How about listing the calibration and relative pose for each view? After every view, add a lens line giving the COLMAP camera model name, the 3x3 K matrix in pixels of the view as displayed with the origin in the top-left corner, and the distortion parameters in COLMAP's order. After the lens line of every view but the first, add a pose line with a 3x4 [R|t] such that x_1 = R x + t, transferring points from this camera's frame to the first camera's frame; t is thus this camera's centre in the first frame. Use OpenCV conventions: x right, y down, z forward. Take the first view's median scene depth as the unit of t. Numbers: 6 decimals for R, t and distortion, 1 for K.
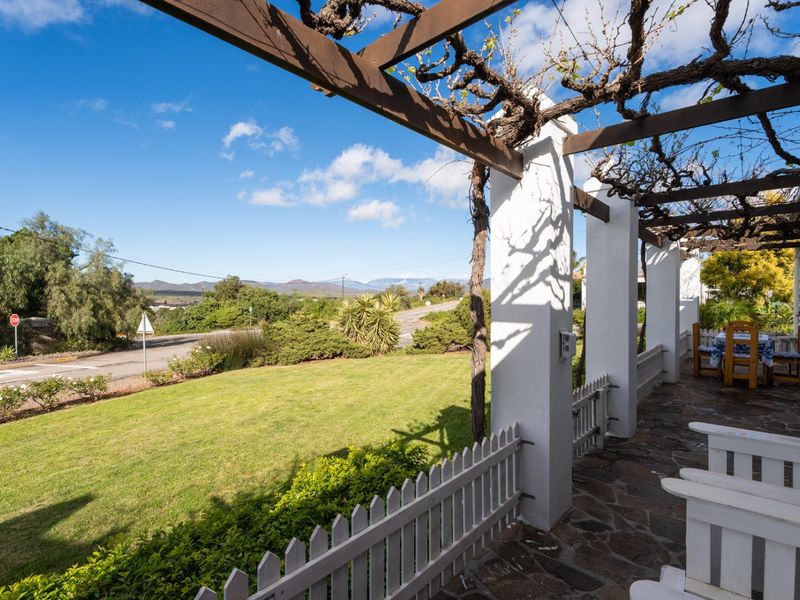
lens RADIAL K [[407.8, 0, 396.9], [0, 407.8, 295.5], [0, 0, 1]] dist [-0.010402, -0.001493]
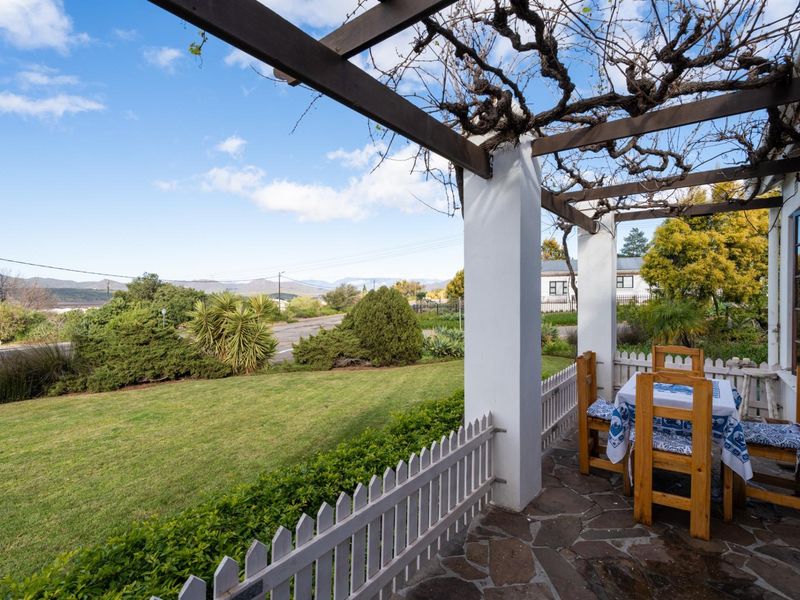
lens RADIAL K [[388.9, 0, 402.6], [0, 388.9, 300.5], [0, 0, 1]] dist [-0.013824, 0.000421]
pose [[0.997968, -0.005714, 0.063459, 0.137200], [0.004596, 0.999832, 0.017759, -0.003101], [-0.063550, -0.017432, 0.997826, 0.154103]]
